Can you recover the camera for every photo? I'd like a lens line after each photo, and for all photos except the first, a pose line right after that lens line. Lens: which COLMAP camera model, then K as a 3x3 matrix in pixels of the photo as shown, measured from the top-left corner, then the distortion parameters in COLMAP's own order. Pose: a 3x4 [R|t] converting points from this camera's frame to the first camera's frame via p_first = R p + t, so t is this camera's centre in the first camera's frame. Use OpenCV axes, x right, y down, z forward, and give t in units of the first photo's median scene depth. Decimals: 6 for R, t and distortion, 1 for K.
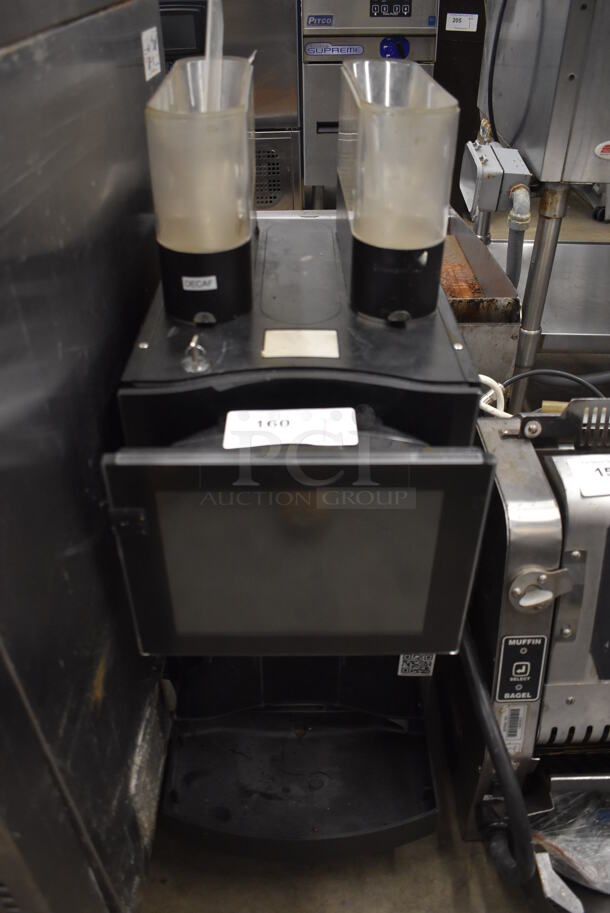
lens RADIAL K [[711.5, 0, 311.8], [0, 711.5, 457.5], [0, 0, 1]] dist [-0.104193, 0.020435]
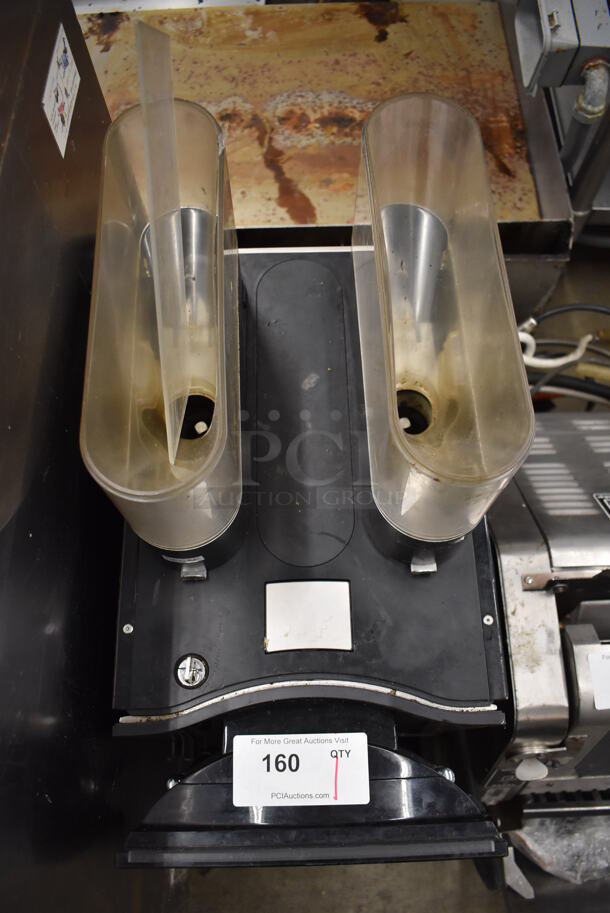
lens RADIAL K [[711.5, 0, 308.4], [0, 711.5, 453.8], [0, 0, 1]] dist [-0.104193, 0.020435]
pose [[0.999917, -0.011537, -0.005782, -0.006124], [0.012875, 0.861456, 0.507669, -0.699978], [-0.000876, -0.507701, 0.861533, 0.320701]]
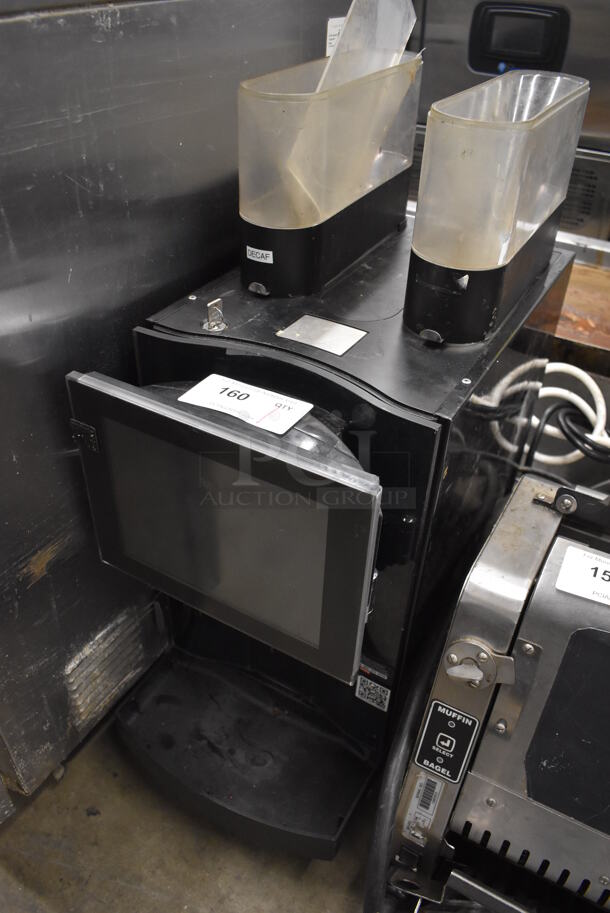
lens RADIAL K [[711.5, 0, 326.0], [0, 711.5, 460.4], [0, 0, 1]] dist [-0.104193, 0.020435]
pose [[0.867408, 0.327855, -0.374318, 0.386034], [-0.326492, 0.942672, 0.069080, -0.057033], [0.375507, 0.062291, 0.924724, 0.073586]]
